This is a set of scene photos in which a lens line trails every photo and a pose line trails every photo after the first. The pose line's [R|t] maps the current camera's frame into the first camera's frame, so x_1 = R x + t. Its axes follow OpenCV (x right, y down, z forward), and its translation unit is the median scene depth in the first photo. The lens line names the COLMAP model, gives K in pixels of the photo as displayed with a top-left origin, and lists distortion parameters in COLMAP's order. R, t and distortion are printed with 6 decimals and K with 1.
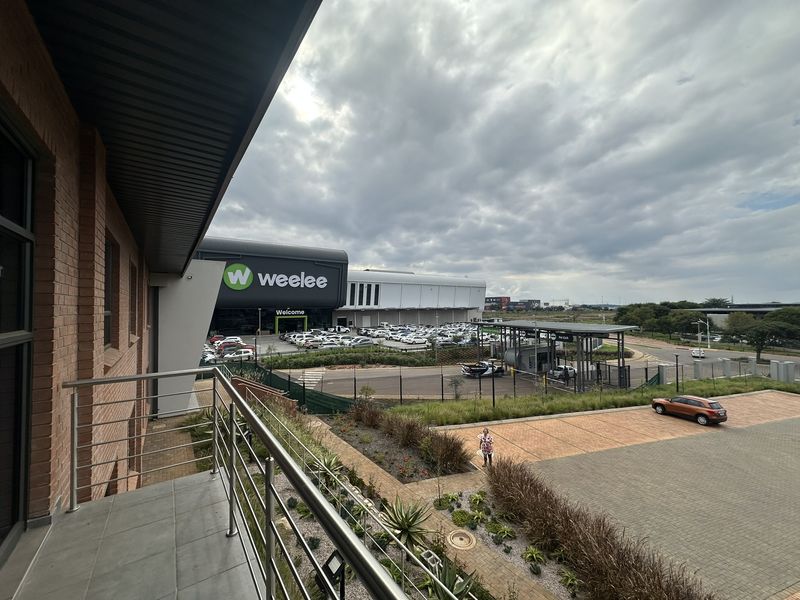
lens RADIAL K [[319.1, 0, 399.7], [0, 319.1, 300.0], [0, 0, 1]] dist [-0.004190, 0.000484]
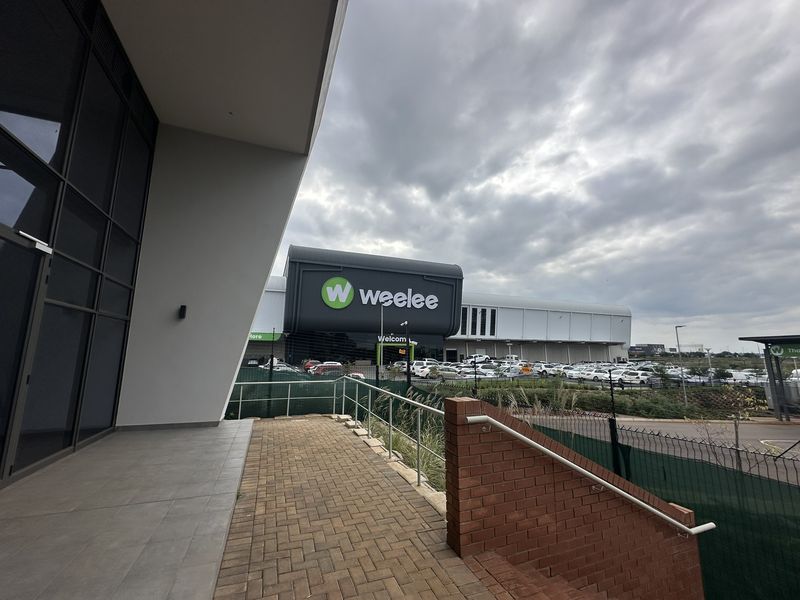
lens RADIAL K [[319.1, 0, 397.8], [0, 319.1, 302.7], [0, 0, 1]] dist [-0.004190, 0.000484]
pose [[0.967783, -0.026810, -0.250355, -0.119625], [-0.006783, 0.991178, -0.132363, 0.049700], [0.251695, 0.129797, 0.959063, 0.199184]]
